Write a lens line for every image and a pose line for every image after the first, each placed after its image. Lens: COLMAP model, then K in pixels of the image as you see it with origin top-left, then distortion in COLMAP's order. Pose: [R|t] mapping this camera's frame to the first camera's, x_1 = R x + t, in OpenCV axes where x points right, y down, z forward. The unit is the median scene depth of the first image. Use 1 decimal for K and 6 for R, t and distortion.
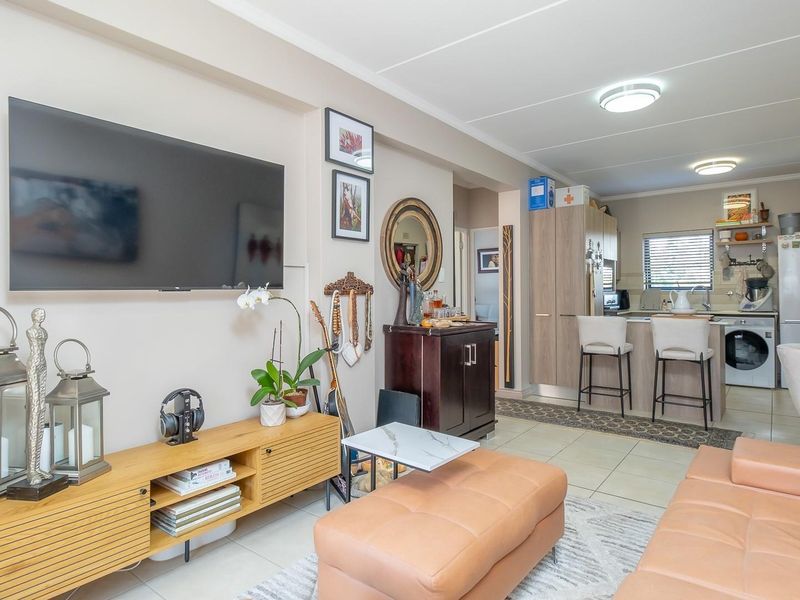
lens RADIAL K [[474.8, 0, 397.6], [0, 474.8, 293.8], [0, 0, 1]] dist [0.017909, -0.011505]
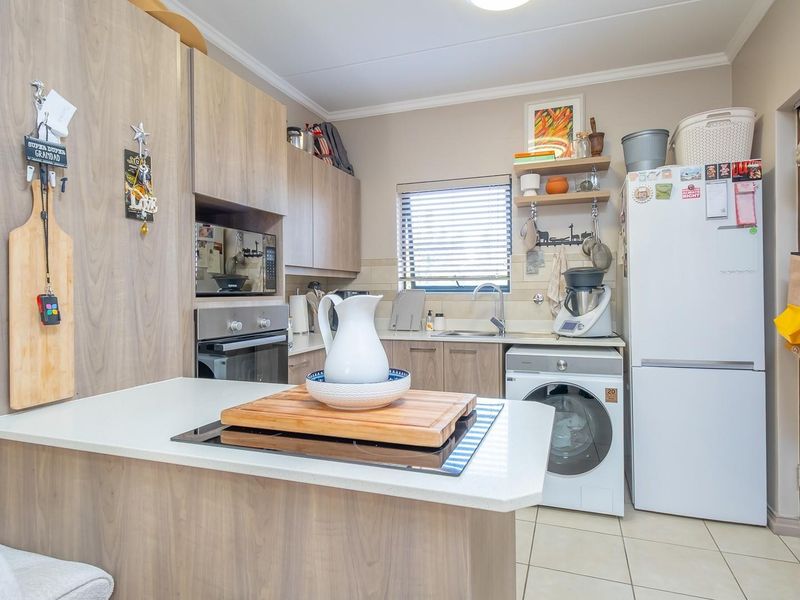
lens RADIAL K [[474.8, 0, 402.6], [0, 474.8, 292.6], [0, 0, 1]] dist [0.017909, -0.011505]
pose [[0.948423, 0.002356, 0.317000, 0.455105], [-0.001105, 0.999991, -0.004126, -0.006056], [-0.317006, 0.003563, 0.948417, 0.645521]]
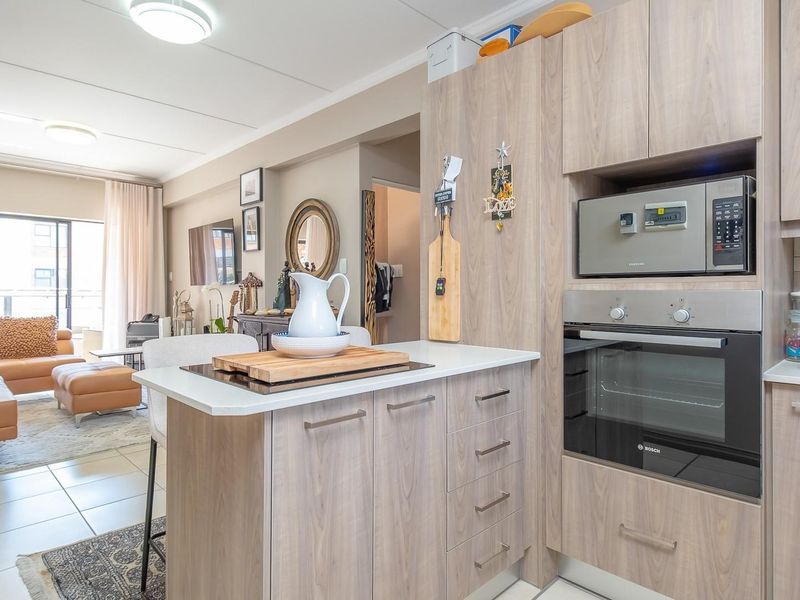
lens RADIAL K [[474.8, 0, 394.4], [0, 474.8, 294.0], [0, 0, 1]] dist [0.017909, -0.011505]
pose [[-0.132217, 0.010942, -0.991160, 0.749783], [-0.003489, 0.999928, 0.011504, 0.002661], [0.991215, 0.004980, -0.132169, 0.915919]]
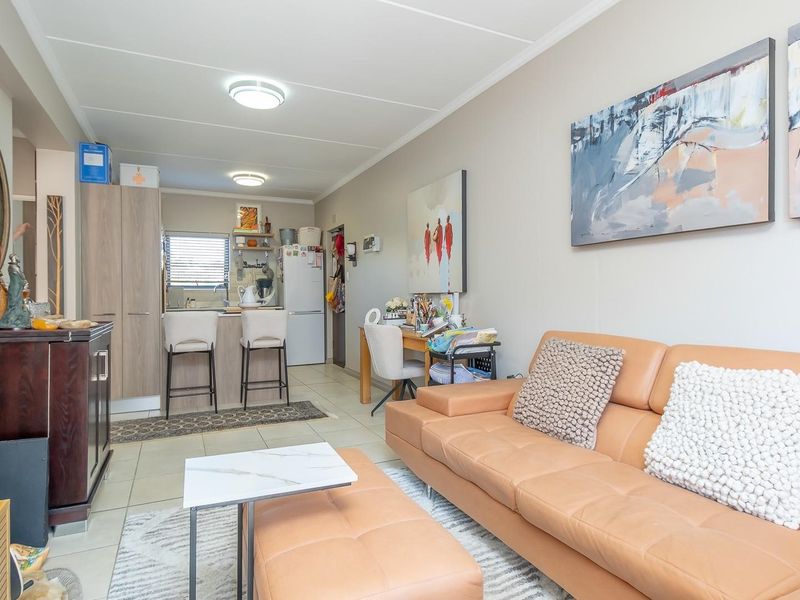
lens RADIAL K [[474.8, 0, 403.5], [0, 474.8, 295.8], [0, 0, 1]] dist [0.017909, -0.011505]
pose [[0.439032, -0.000335, 0.898471, -0.189696], [0.006851, 0.999972, -0.002974, 0.017622], [-0.898445, 0.007461, 0.439022, 0.171687]]
